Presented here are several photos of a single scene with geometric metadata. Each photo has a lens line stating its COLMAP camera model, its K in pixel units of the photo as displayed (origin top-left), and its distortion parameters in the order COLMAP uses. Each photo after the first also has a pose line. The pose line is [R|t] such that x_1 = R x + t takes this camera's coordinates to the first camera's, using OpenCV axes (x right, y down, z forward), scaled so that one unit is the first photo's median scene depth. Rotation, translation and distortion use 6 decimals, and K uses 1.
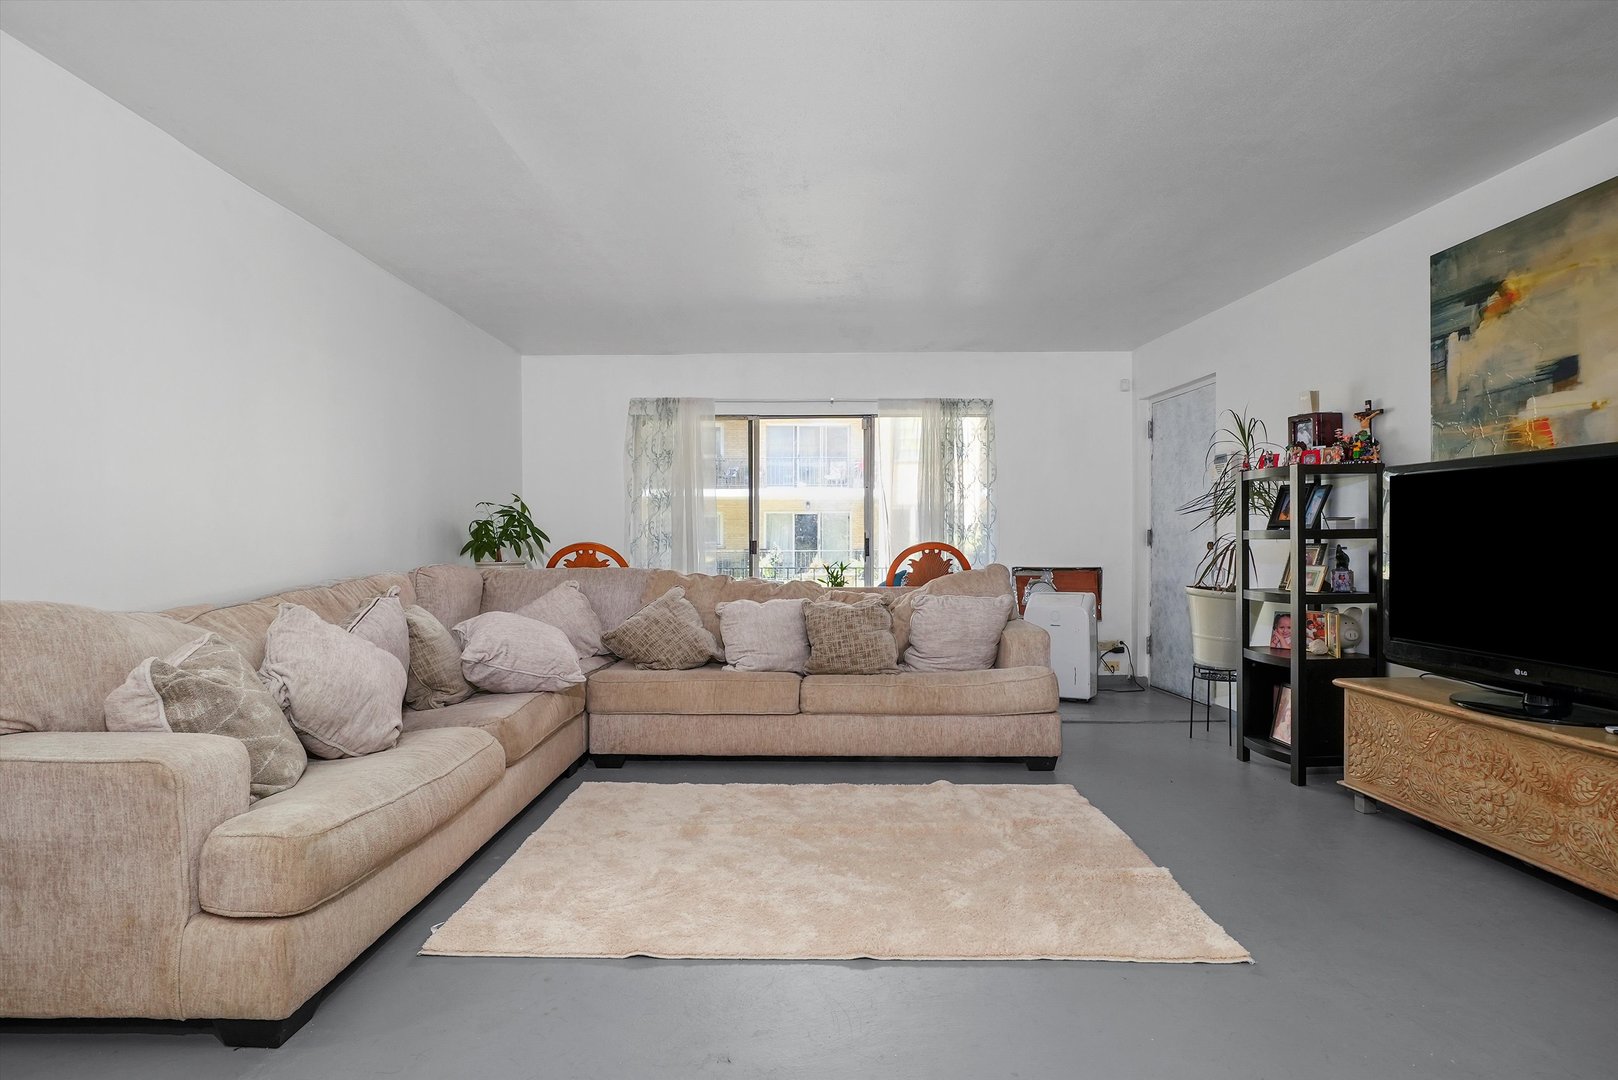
lens RADIAL K [[813.8, 0, 809.0], [0, 813.8, 540.0], [0, 0, 1]] dist [0.001090, 0.000179]
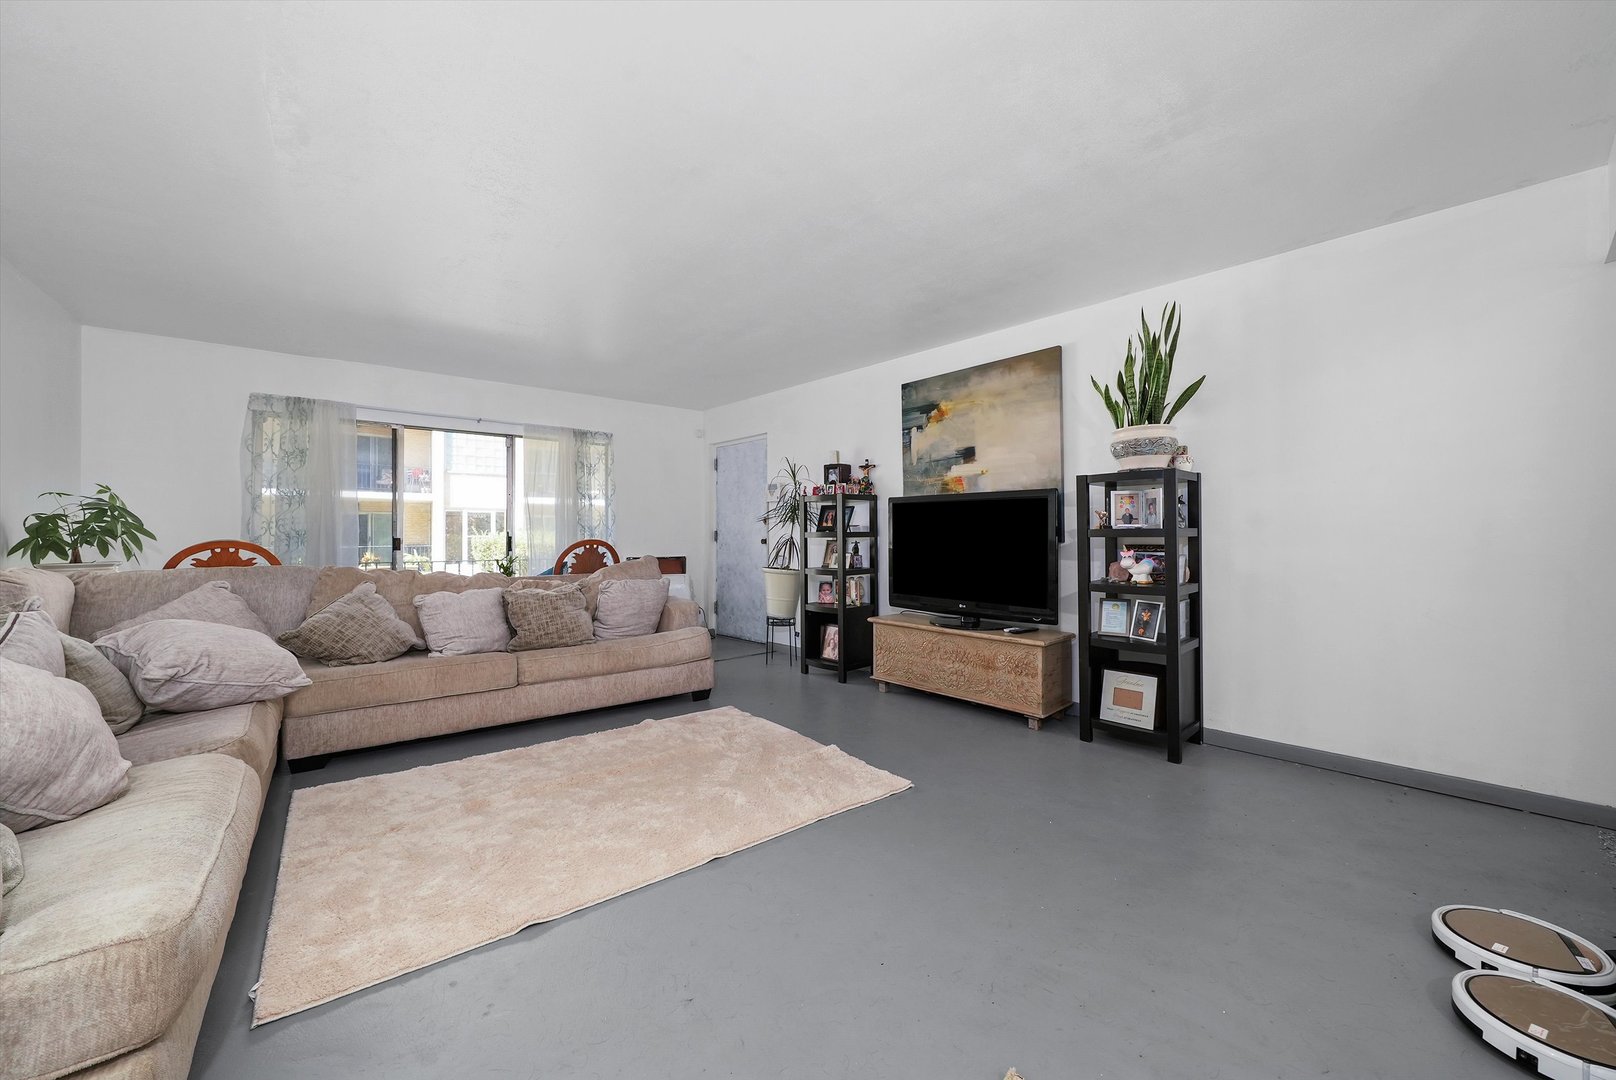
lens RADIAL K [[580.8, 0, 799.6], [0, 580.8, 525.6], [0, 0, 1]] dist [-0.000703, 0.000037]
pose [[0.799170, 0.013167, 0.600961, -0.197850], [-0.000834, 0.999783, -0.020797, -0.000491], [-0.601105, 0.016120, 0.799007, 0.084710]]
